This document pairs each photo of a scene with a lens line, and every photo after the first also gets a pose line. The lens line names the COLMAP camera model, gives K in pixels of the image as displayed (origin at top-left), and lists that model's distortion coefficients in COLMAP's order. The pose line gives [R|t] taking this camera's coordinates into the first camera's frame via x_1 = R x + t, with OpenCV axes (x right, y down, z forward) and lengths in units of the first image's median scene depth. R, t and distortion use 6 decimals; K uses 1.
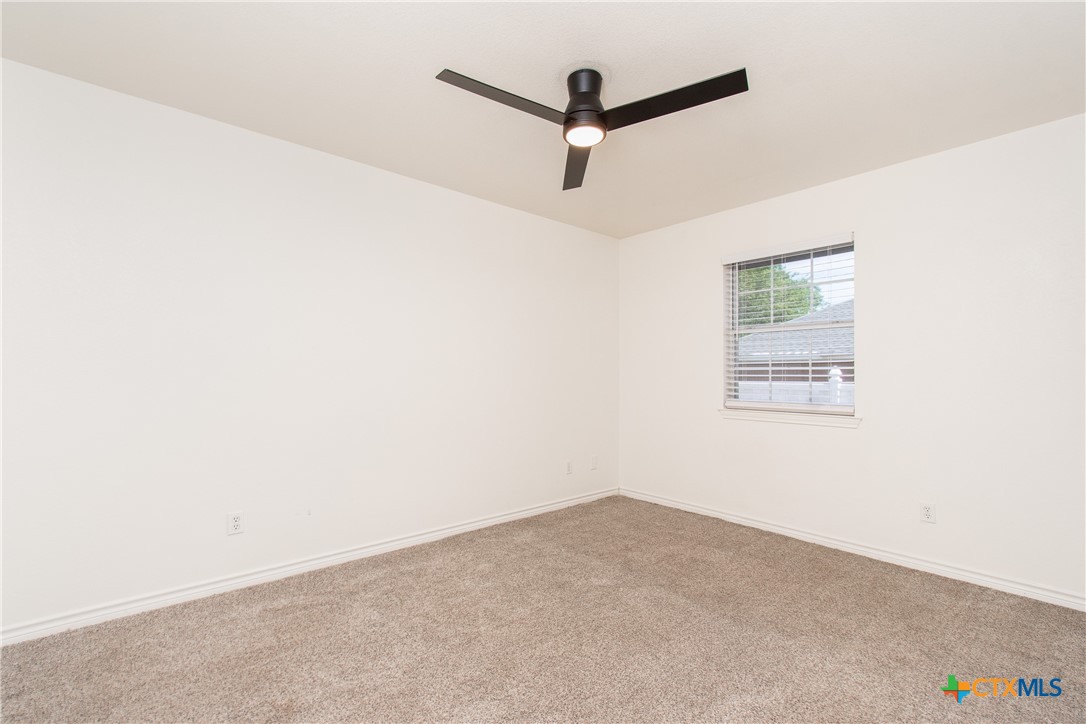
lens RADIAL K [[487.0, 0, 544.4], [0, 487.0, 373.1], [0, 0, 1]] dist [0.000259, -0.000489]
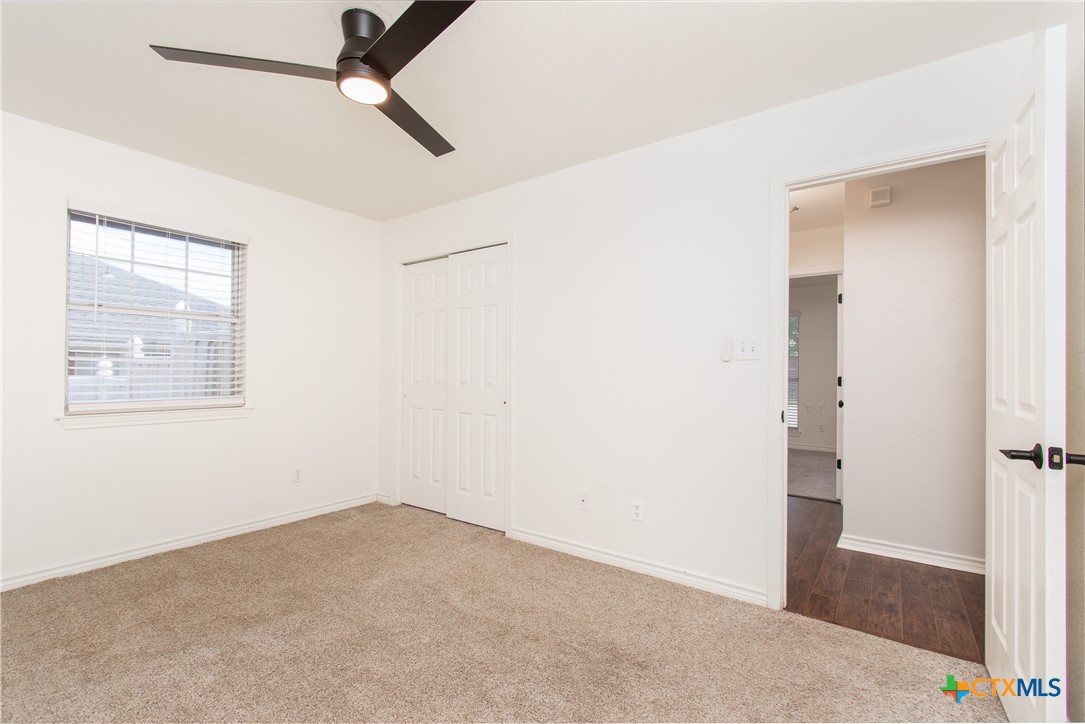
lens RADIAL K [[485.8, 0, 543.4], [0, 485.8, 367.5], [0, 0, 1]] dist [0.001072, 0.000147]
pose [[-0.235028, 0.001984, 0.971987, -0.542844], [-0.005936, 0.999976, -0.003477, 0.002721], [-0.971971, -0.006587, -0.235010, 0.585979]]
